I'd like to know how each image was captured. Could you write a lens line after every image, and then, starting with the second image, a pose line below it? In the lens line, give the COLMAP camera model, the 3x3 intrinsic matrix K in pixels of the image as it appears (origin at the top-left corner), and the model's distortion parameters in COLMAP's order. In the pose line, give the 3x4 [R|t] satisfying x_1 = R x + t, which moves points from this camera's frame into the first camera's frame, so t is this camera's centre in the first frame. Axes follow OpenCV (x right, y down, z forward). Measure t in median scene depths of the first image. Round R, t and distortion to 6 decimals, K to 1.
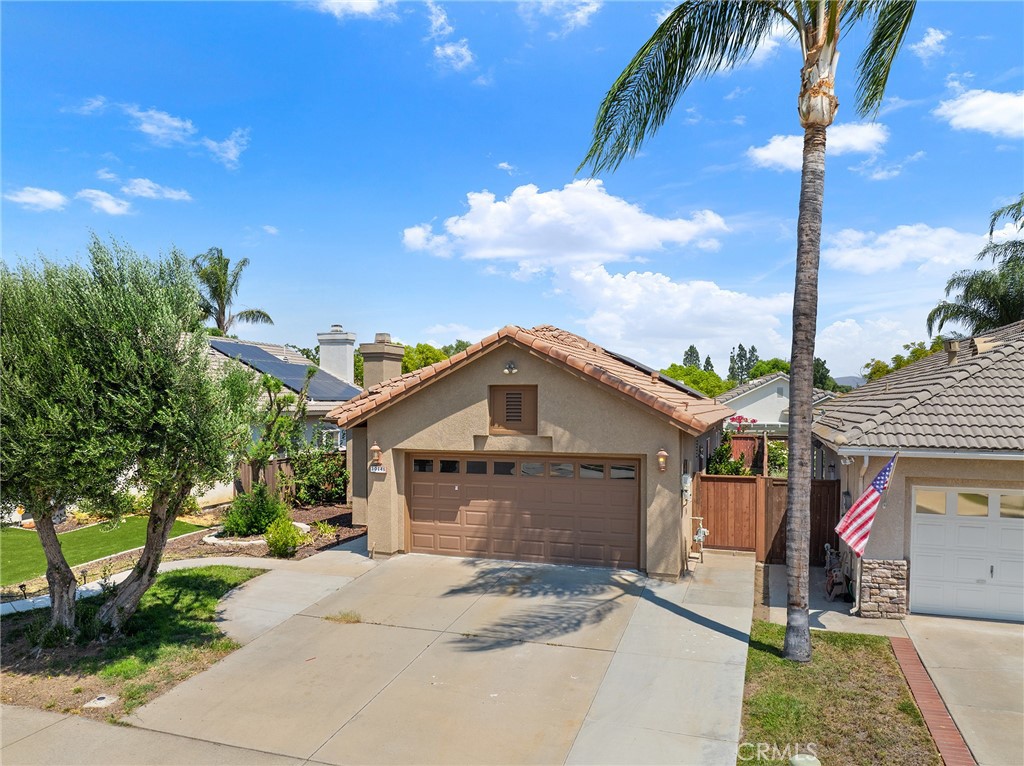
lens RADIAL K [[744.4, 0, 493.3], [0, 744.4, 379.9], [0, 0, 1]] dist [-0.004905, -0.007557]
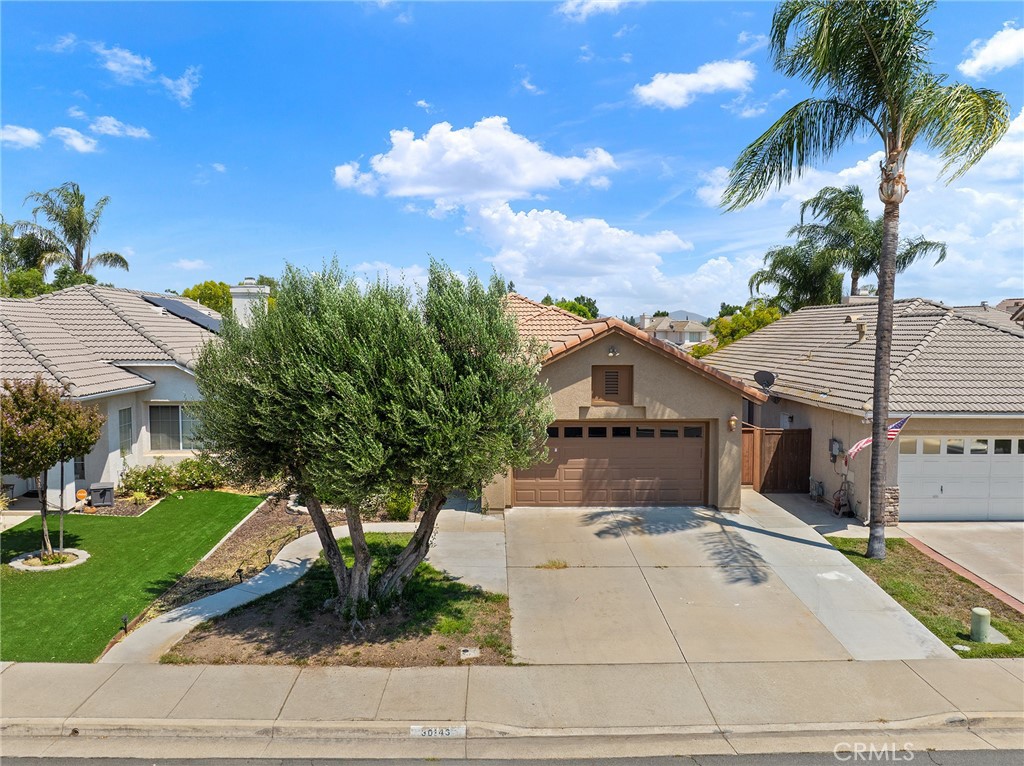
lens RADIAL K [[775.6, 0, 496.9], [0, 775.6, 386.0], [0, 0, 1]] dist [-0.007993, -0.002954]
pose [[0.928199, -0.021644, 0.371454, -0.597481], [-0.017667, 0.994617, 0.102101, -0.078860], [-0.371664, -0.101333, 0.922820, -0.083844]]
